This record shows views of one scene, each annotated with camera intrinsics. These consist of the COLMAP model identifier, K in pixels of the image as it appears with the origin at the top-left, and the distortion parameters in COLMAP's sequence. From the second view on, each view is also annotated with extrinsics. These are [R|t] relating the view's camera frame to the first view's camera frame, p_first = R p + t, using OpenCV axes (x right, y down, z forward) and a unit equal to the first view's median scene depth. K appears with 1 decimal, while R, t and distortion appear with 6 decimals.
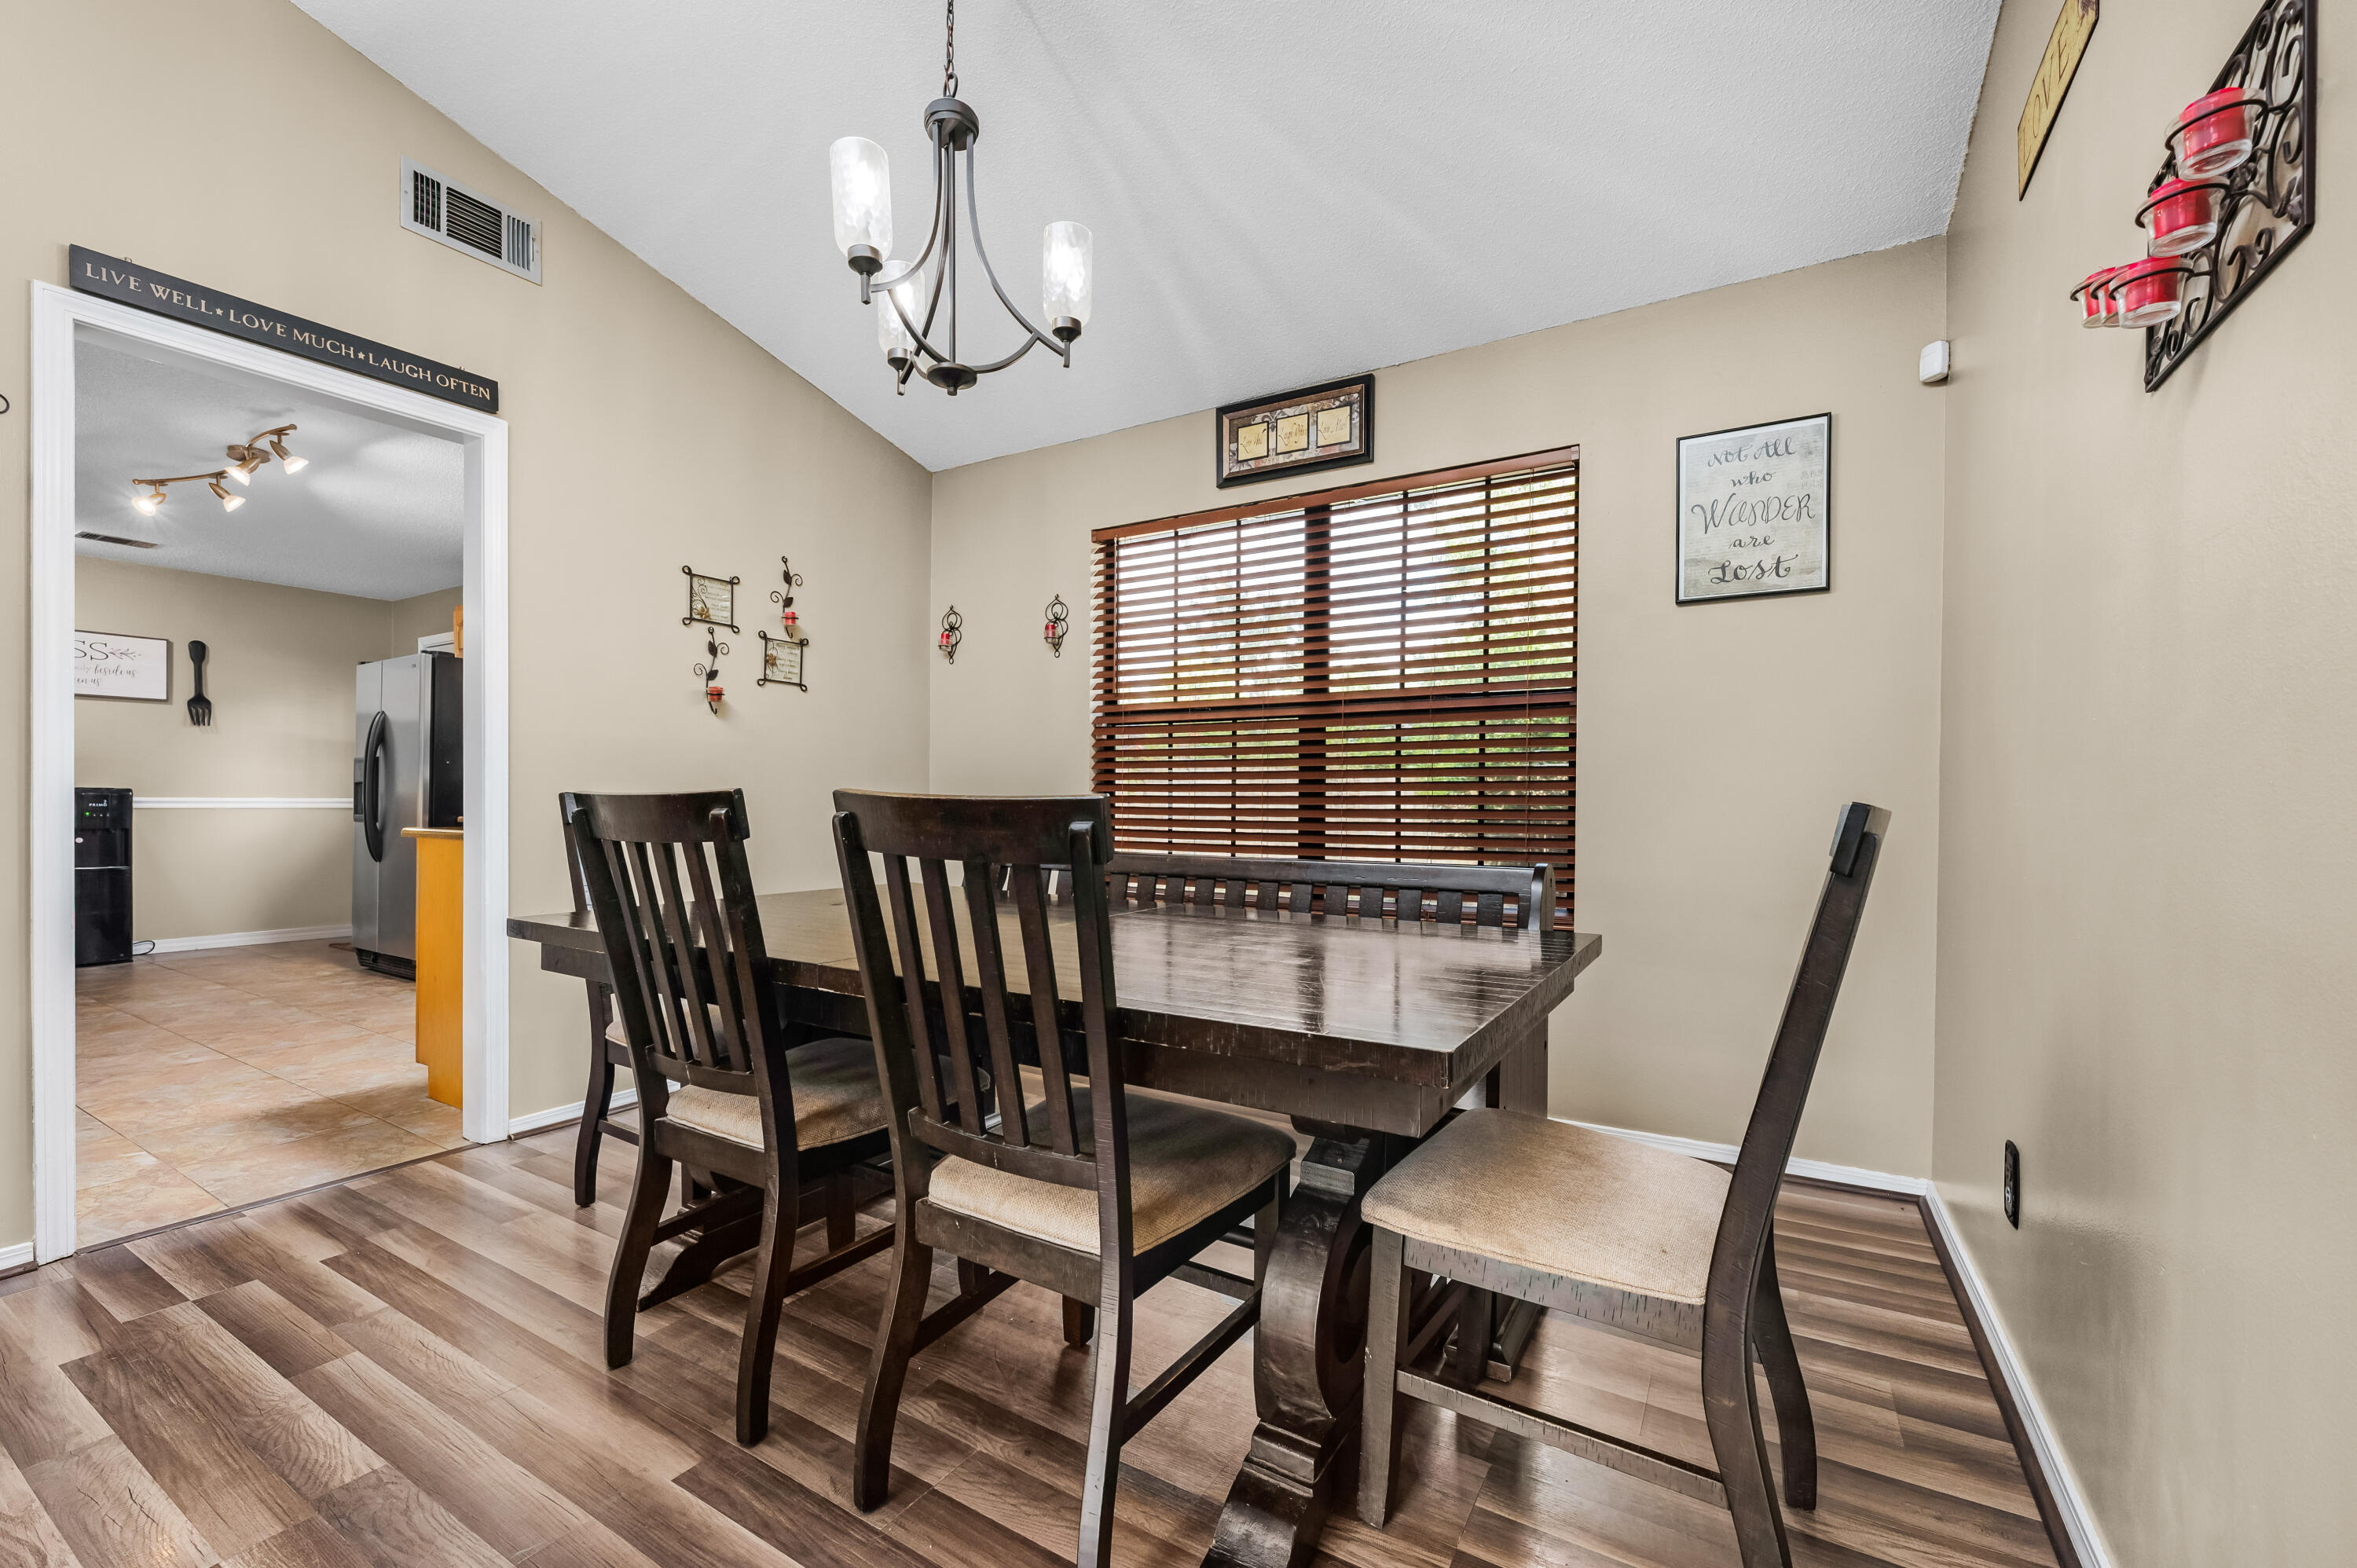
lens RADIAL K [[964.9, 0, 1176.0], [0, 964.9, 811.8], [0, 0, 1]] dist [-0.000385, -0.000075]
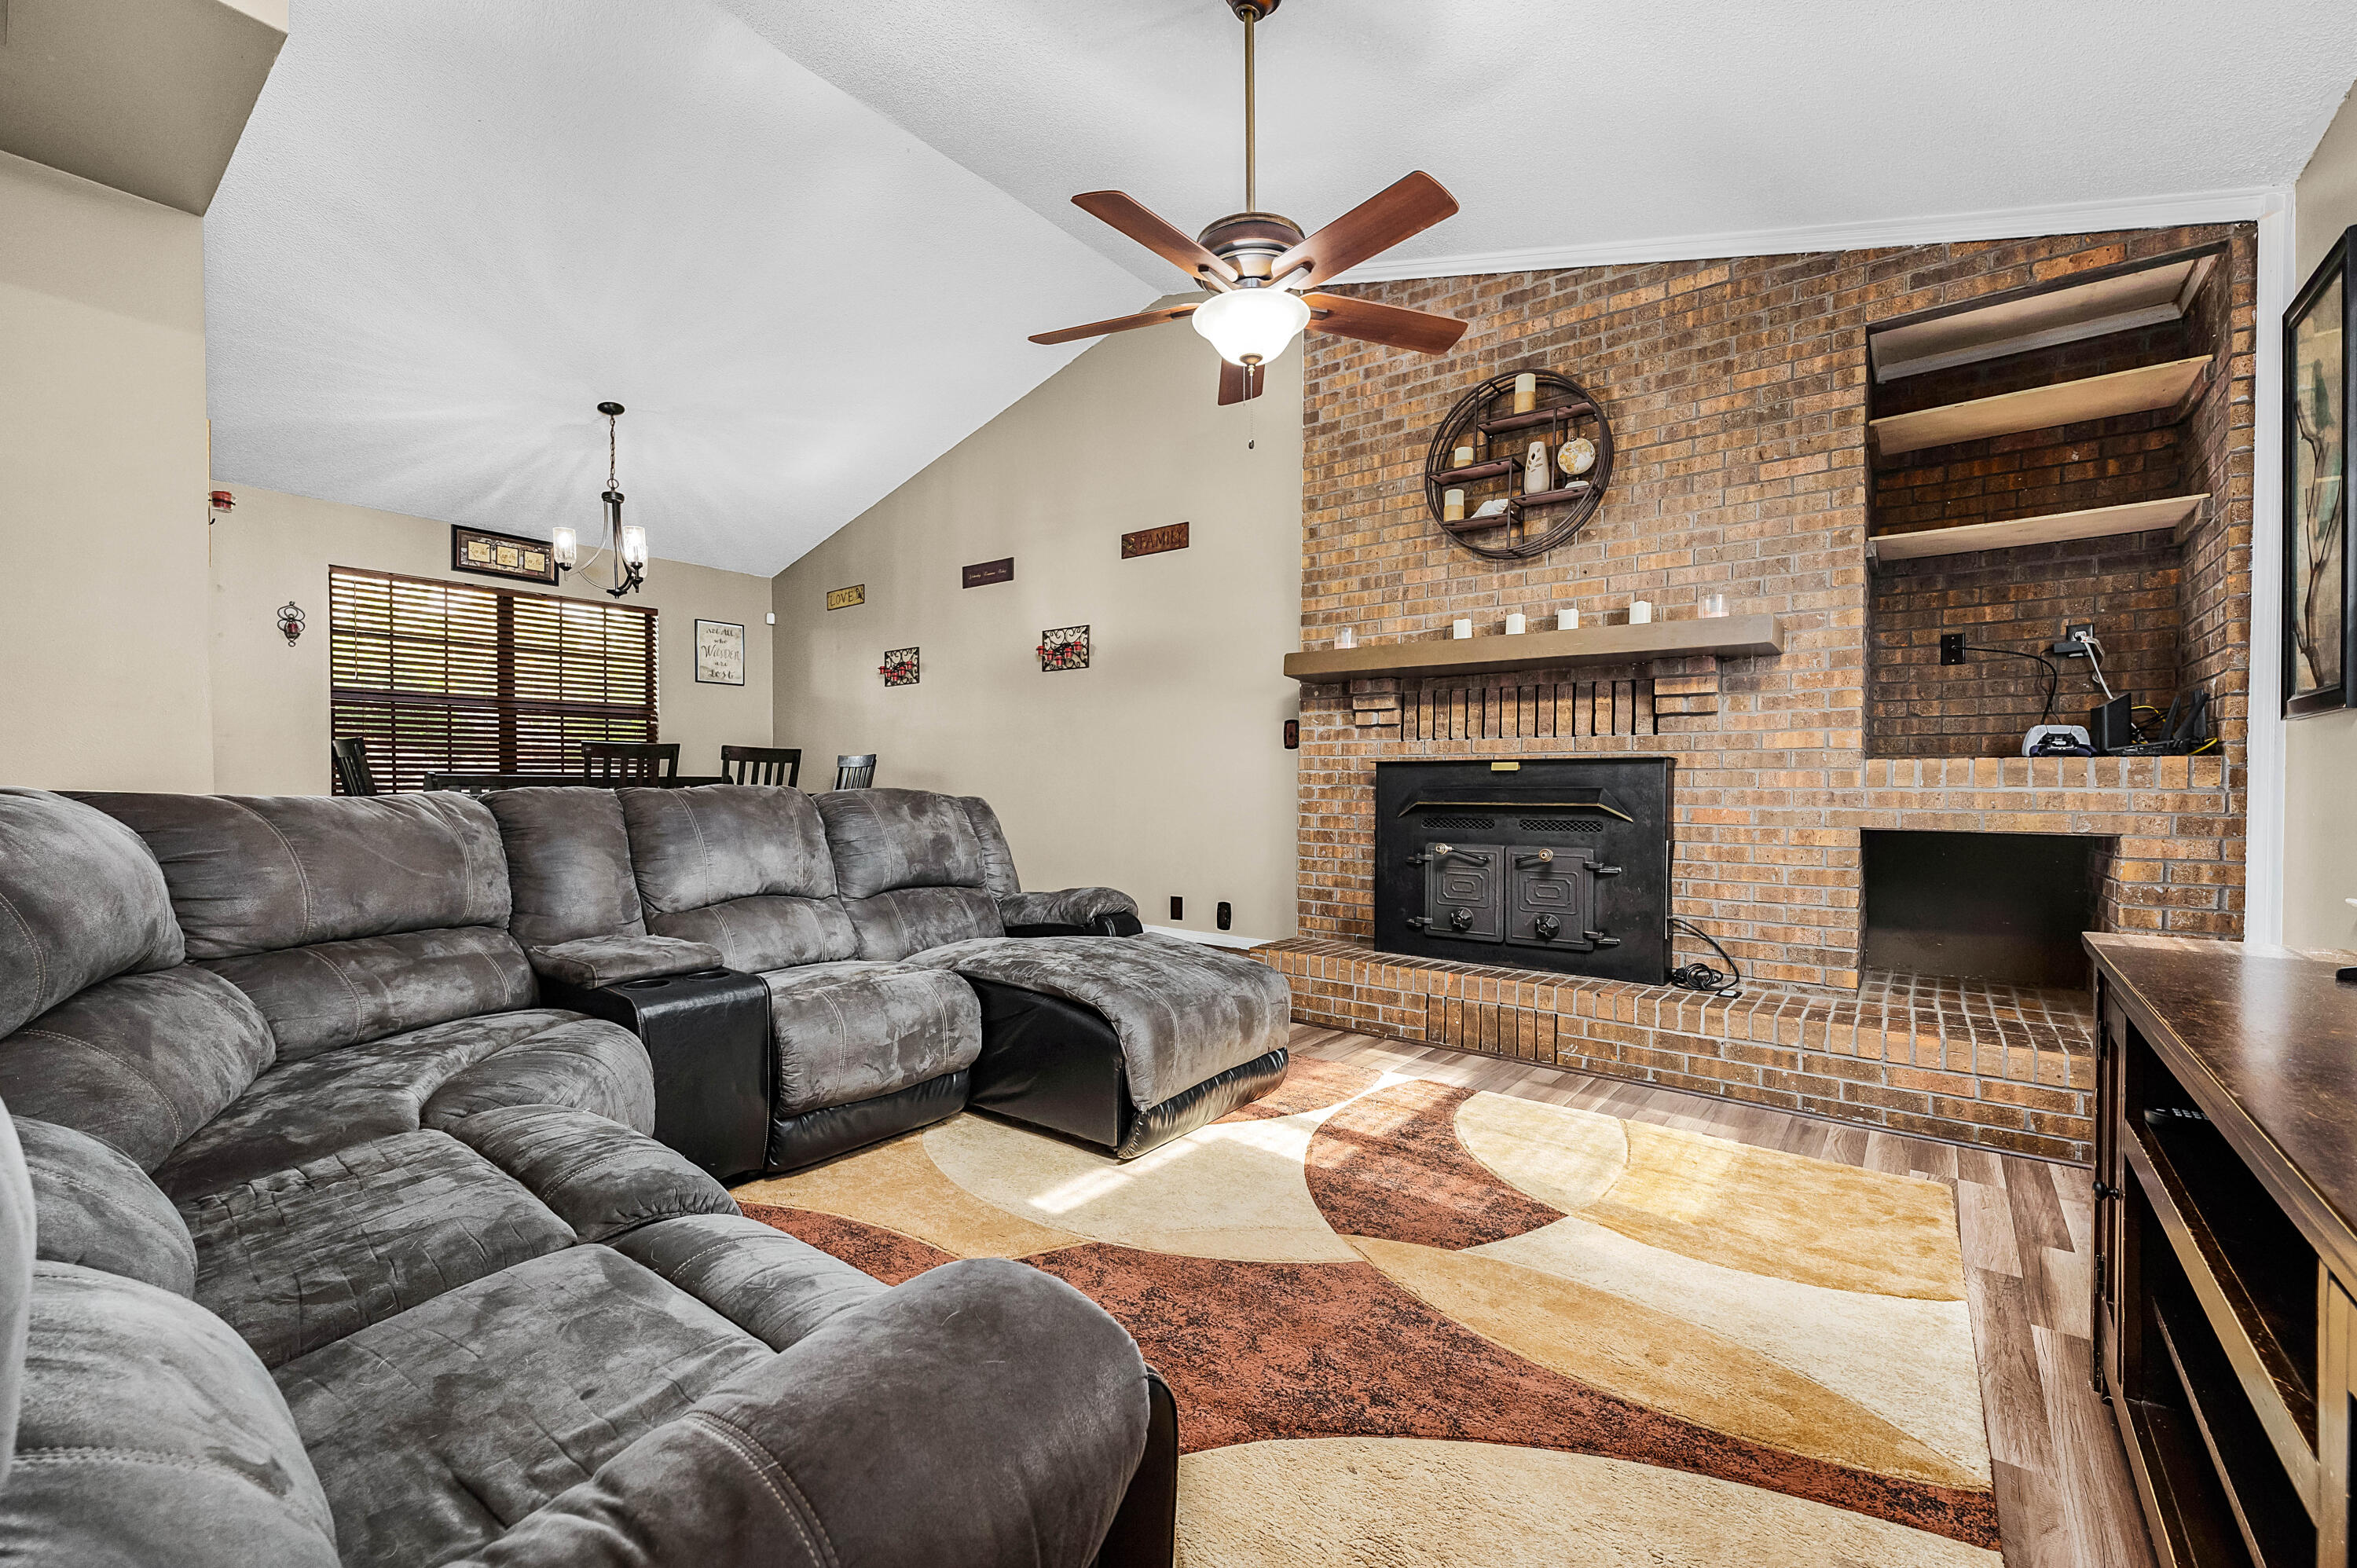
lens RADIAL K [[958.5, 0, 1183.5], [0, 958.5, 801.8], [0, 0, 1]] dist [-0.000835, 0.000079]
pose [[0.121958, -0.023681, 0.992253, -1.886005], [0.010184, 0.999693, 0.022607, 0.063261], [-0.992483, 0.007348, 0.122162, -0.621030]]
